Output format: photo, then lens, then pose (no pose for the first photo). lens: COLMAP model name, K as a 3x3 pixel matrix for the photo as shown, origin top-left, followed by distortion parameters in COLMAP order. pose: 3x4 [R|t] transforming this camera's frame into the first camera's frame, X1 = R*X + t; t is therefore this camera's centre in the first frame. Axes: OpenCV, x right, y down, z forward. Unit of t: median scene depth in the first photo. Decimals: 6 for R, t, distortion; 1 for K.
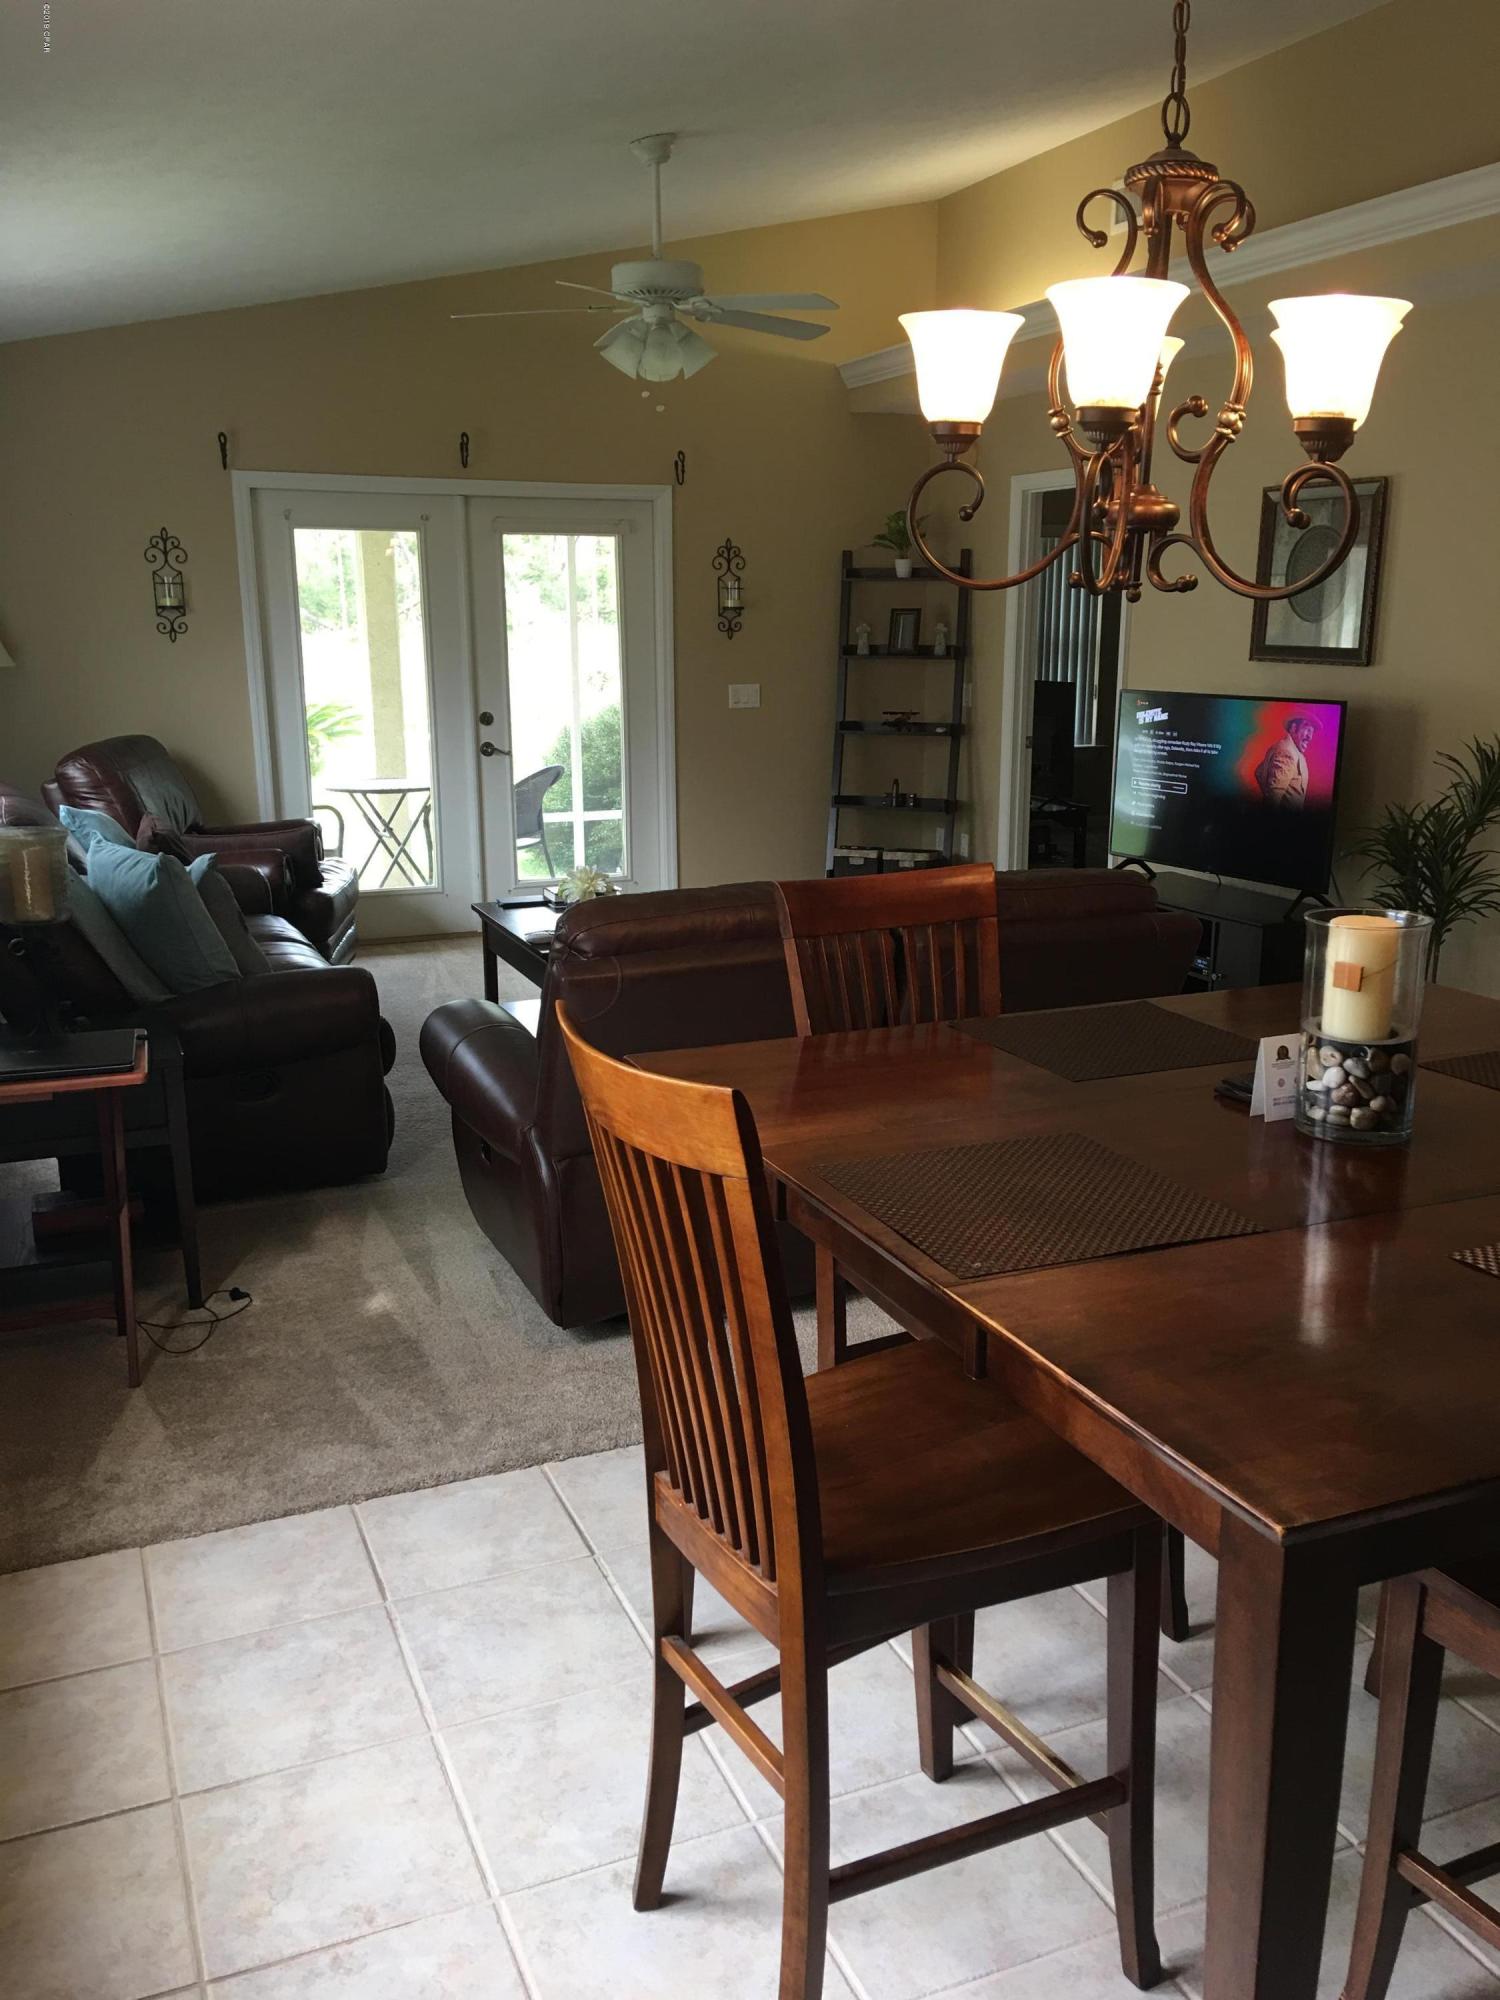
lens RADIAL K [[1718.4, 0, 750.0], [0, 1718.4, 1000.0], [0, 0, 1]] dist [0.059950, 0.003887]
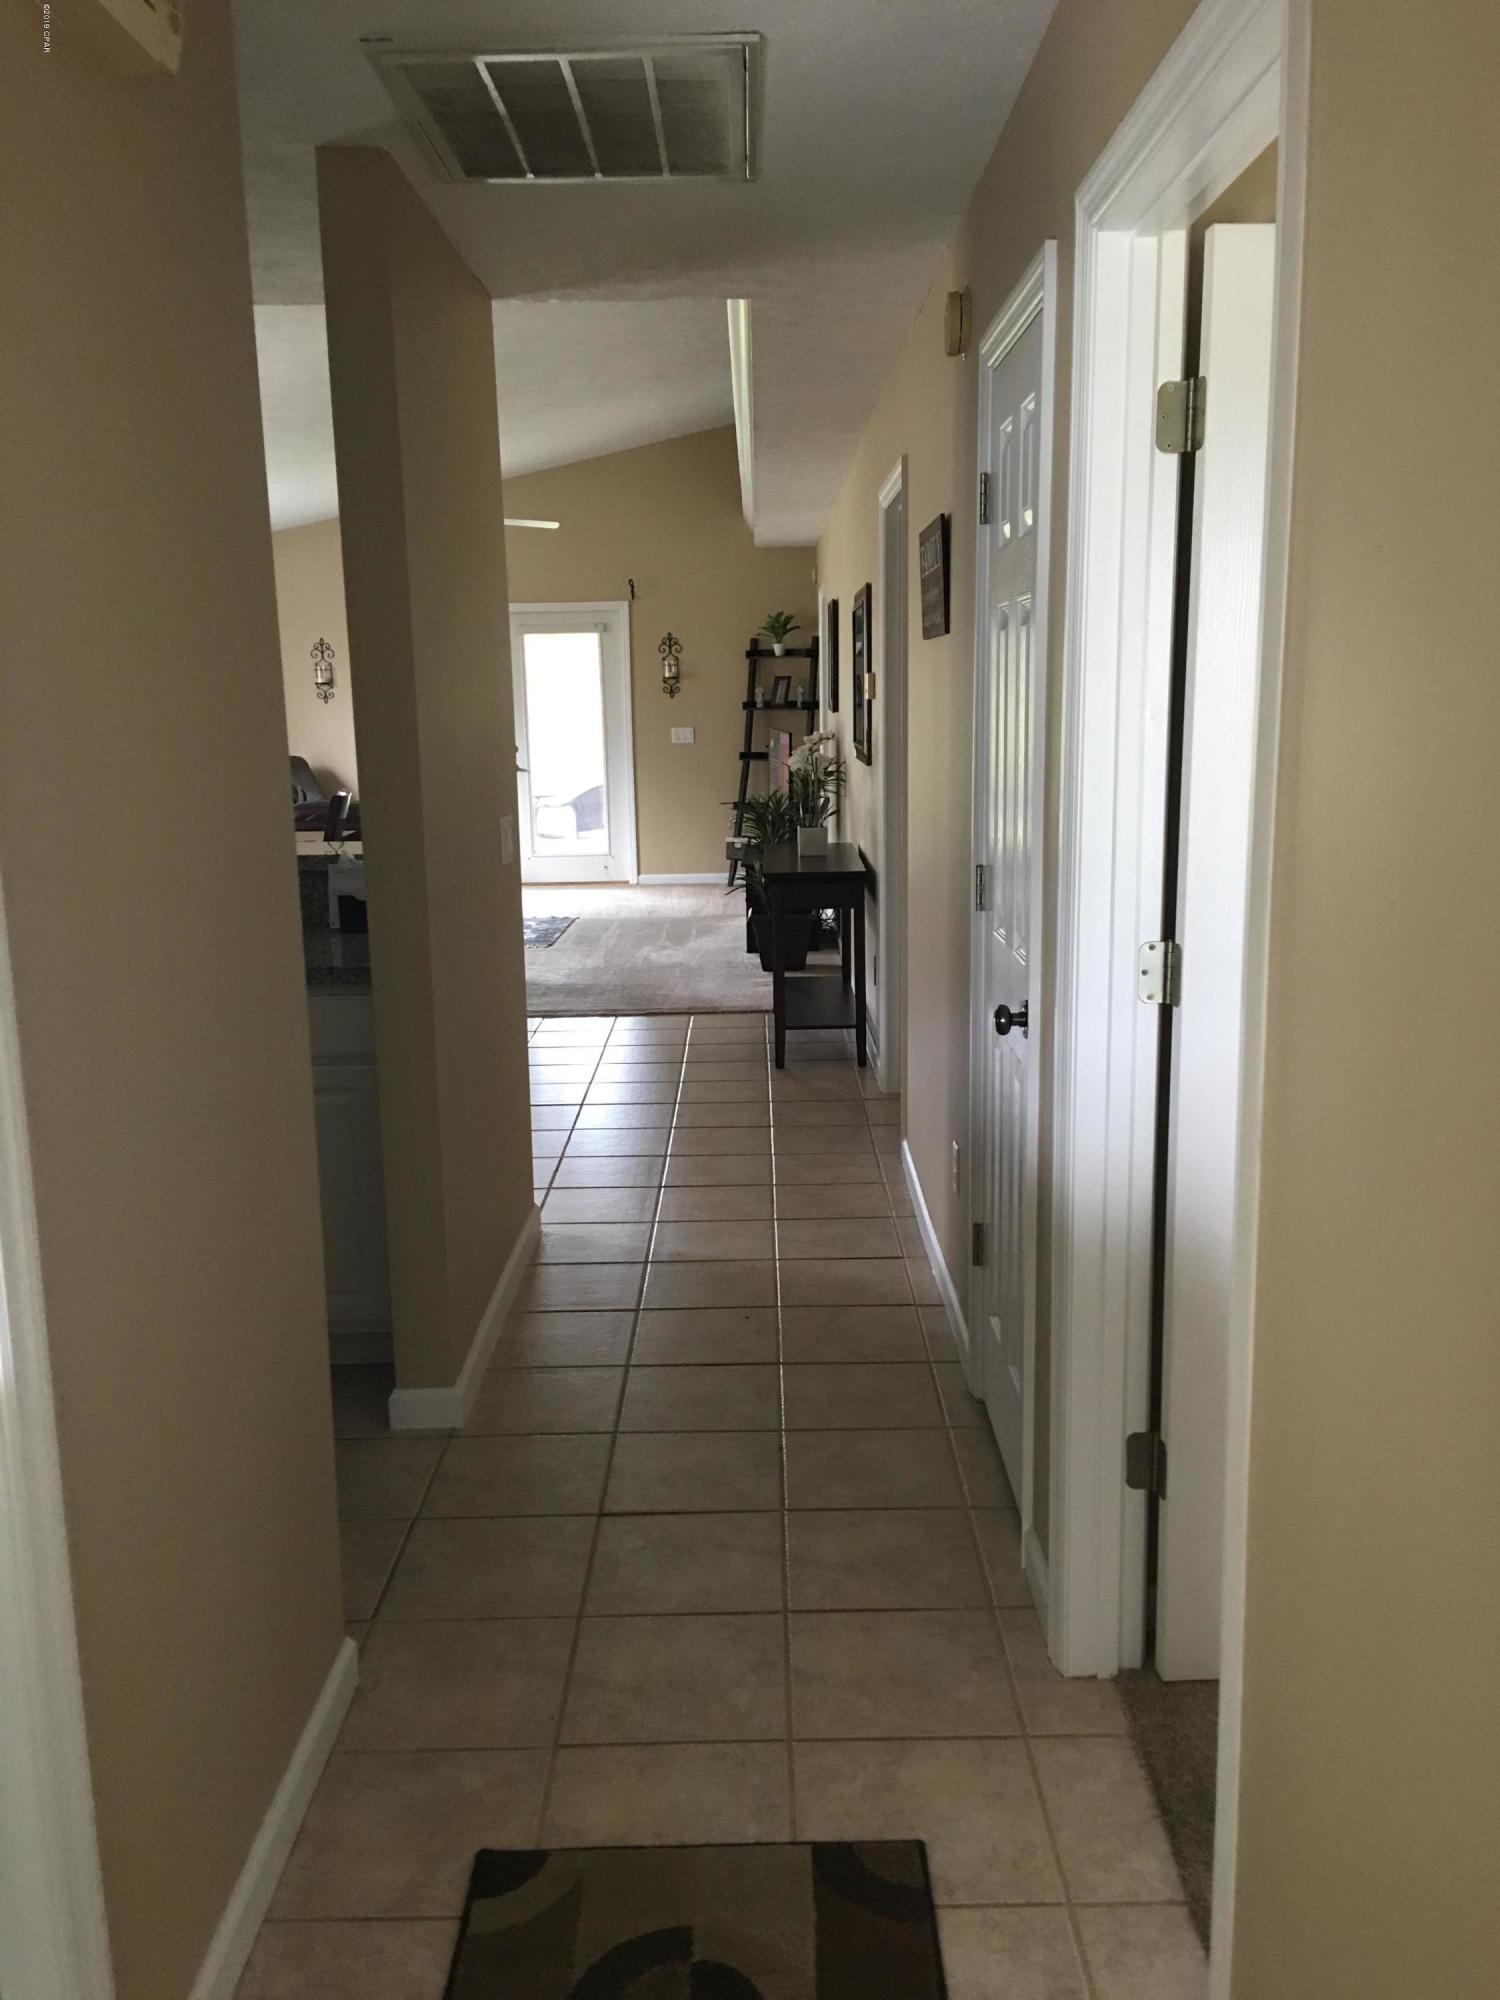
lens RADIAL K [[1638.6, 0, 750.0], [0, 1638.6, 1000.0], [0, 0, 1]] dist [0.026955, -0.014342]
pose [[0.928777, 0.057758, -0.366110, 0.592307], [-0.066813, 0.997692, -0.012099, 0.068037], [0.364566, 0.035698, 0.930493, -0.305435]]
